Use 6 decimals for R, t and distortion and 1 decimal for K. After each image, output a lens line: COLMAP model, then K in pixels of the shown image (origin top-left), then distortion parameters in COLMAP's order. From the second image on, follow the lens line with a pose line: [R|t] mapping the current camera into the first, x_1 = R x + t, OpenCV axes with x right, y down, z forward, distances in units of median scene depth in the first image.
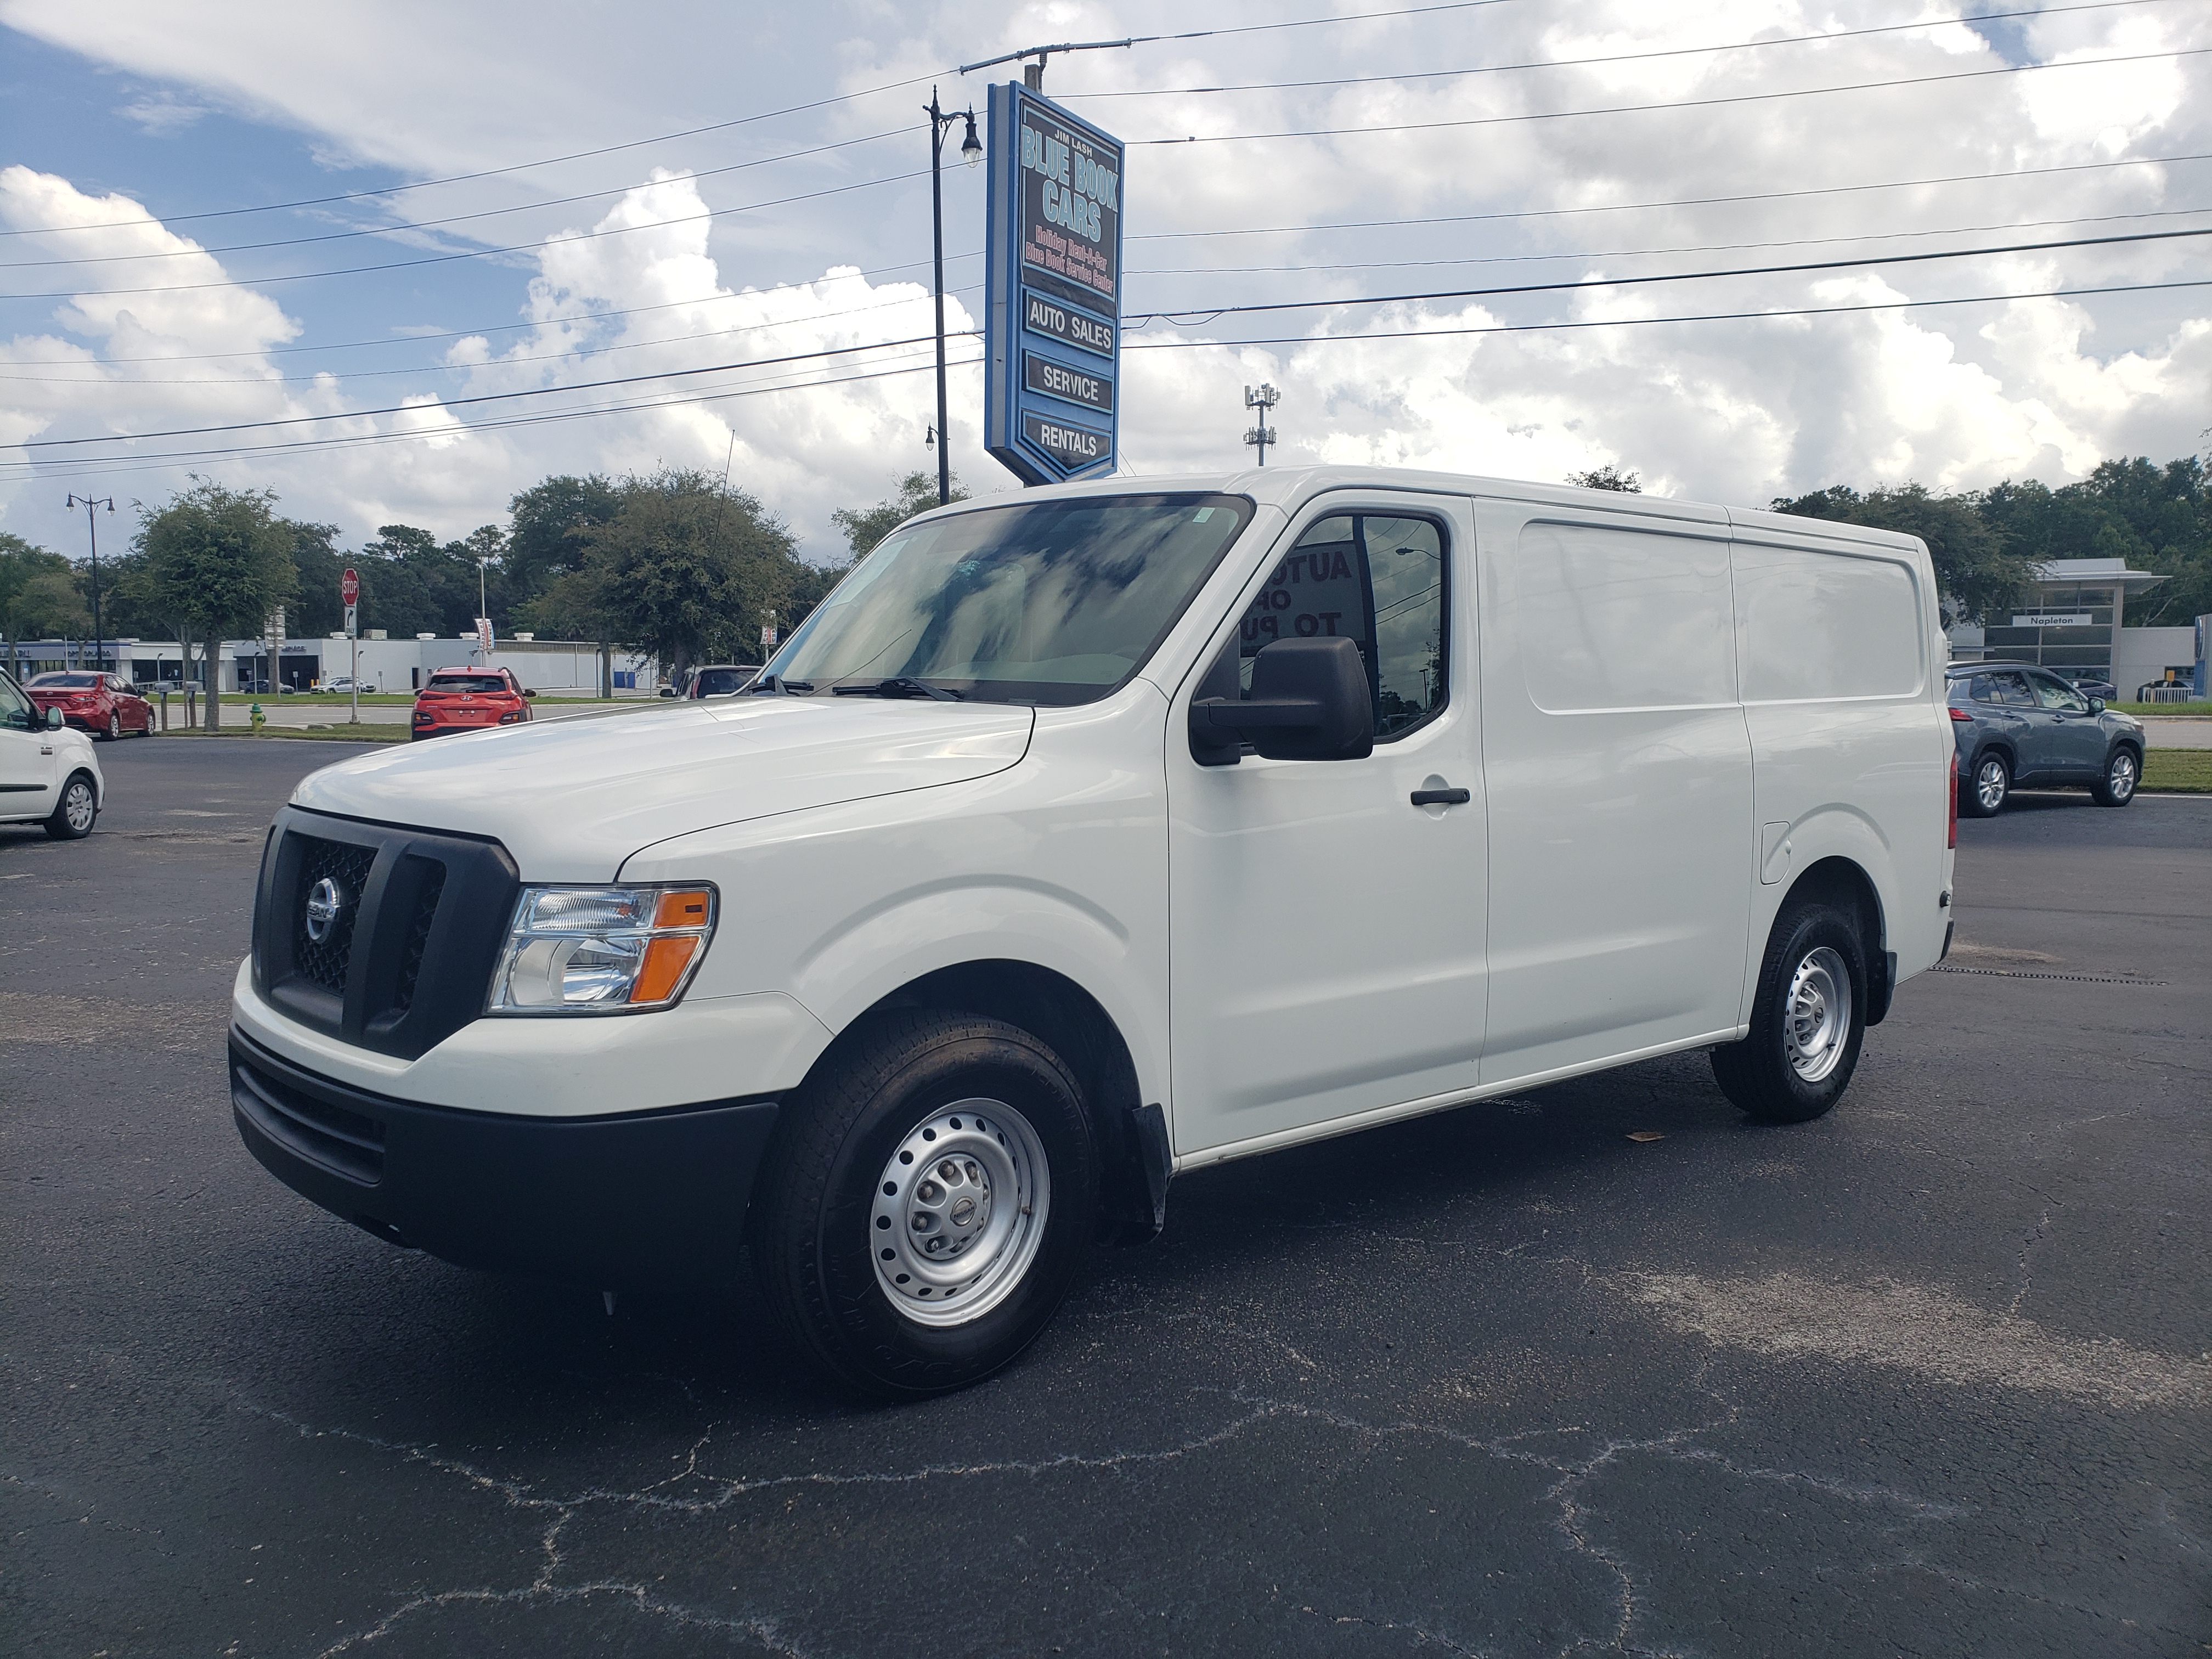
lens RADIAL K [[1759.7, 0, 1065.6], [0, 1759.7, 843.4], [0, 0, 1]] dist [0.014503, -0.002872]
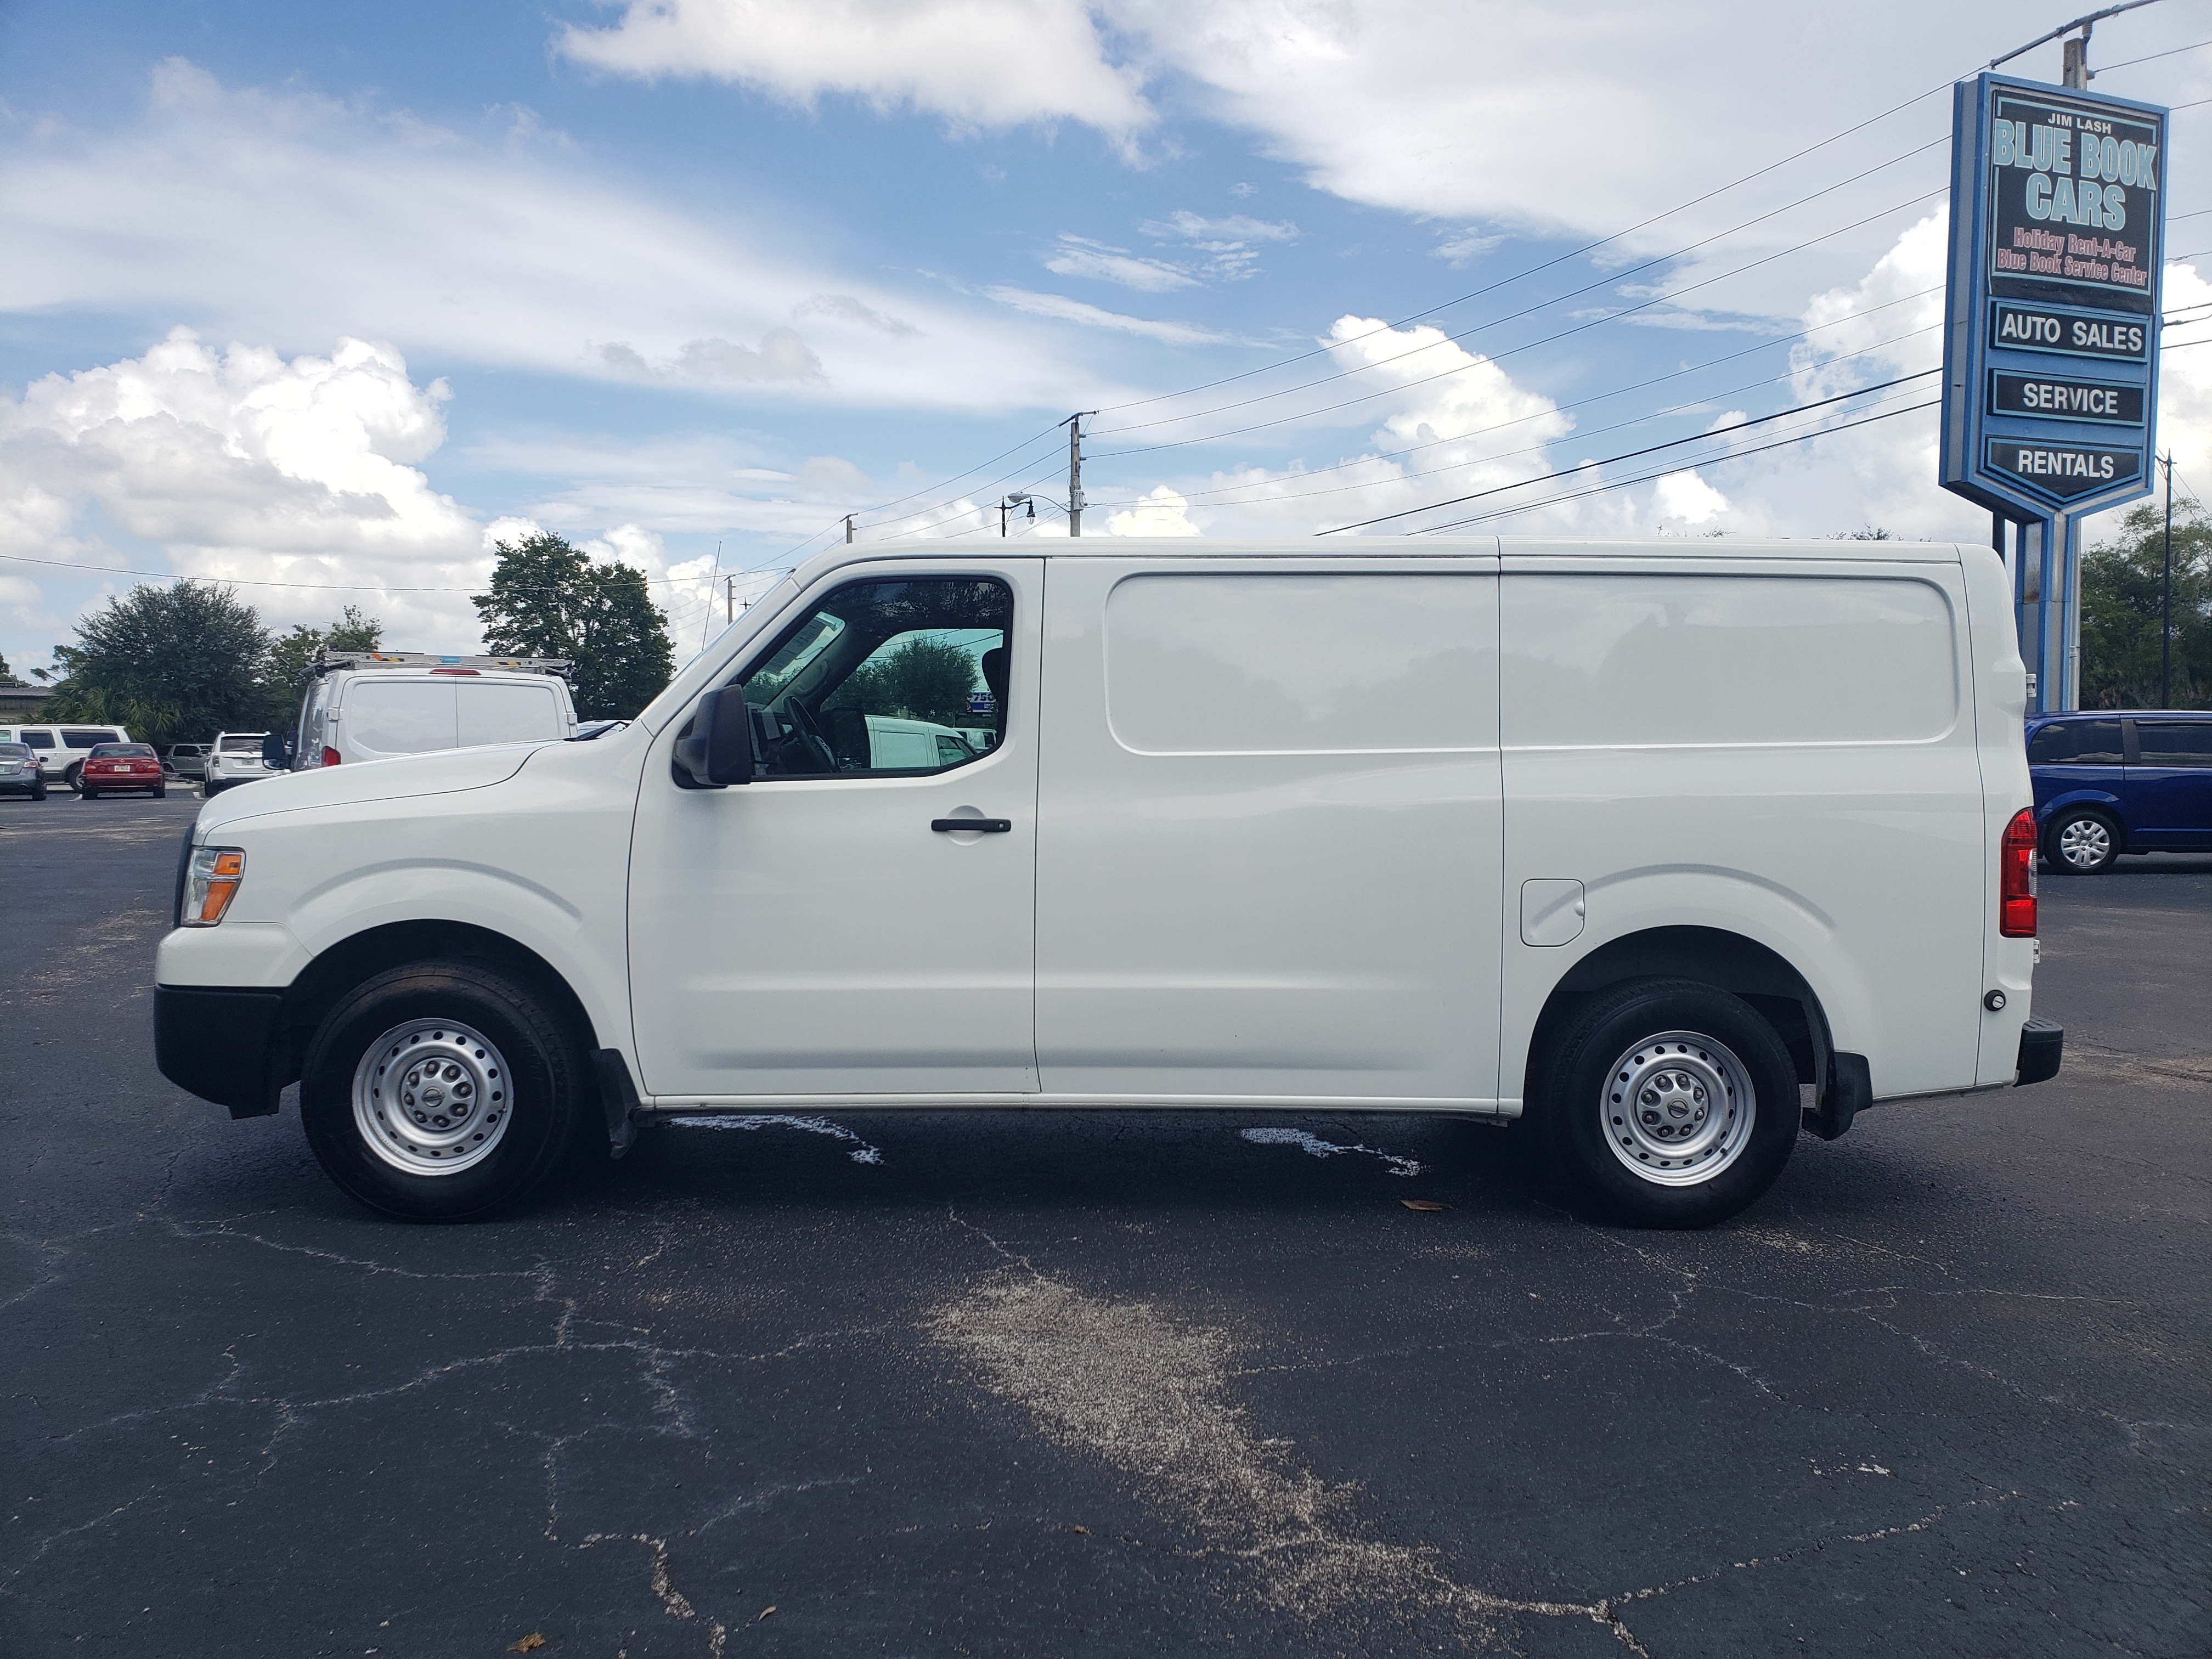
lens RADIAL K [[1759.7, 0, 1086.0], [0, 1759.7, 848.6], [0, 0, 1]] dist [0.014503, -0.002872]
pose [[0.763933, 0.034296, -0.644383, 0.198583], [-0.058006, 0.998194, -0.015641, 0.000237], [0.642683, 0.049327, 0.764543, 0.038022]]
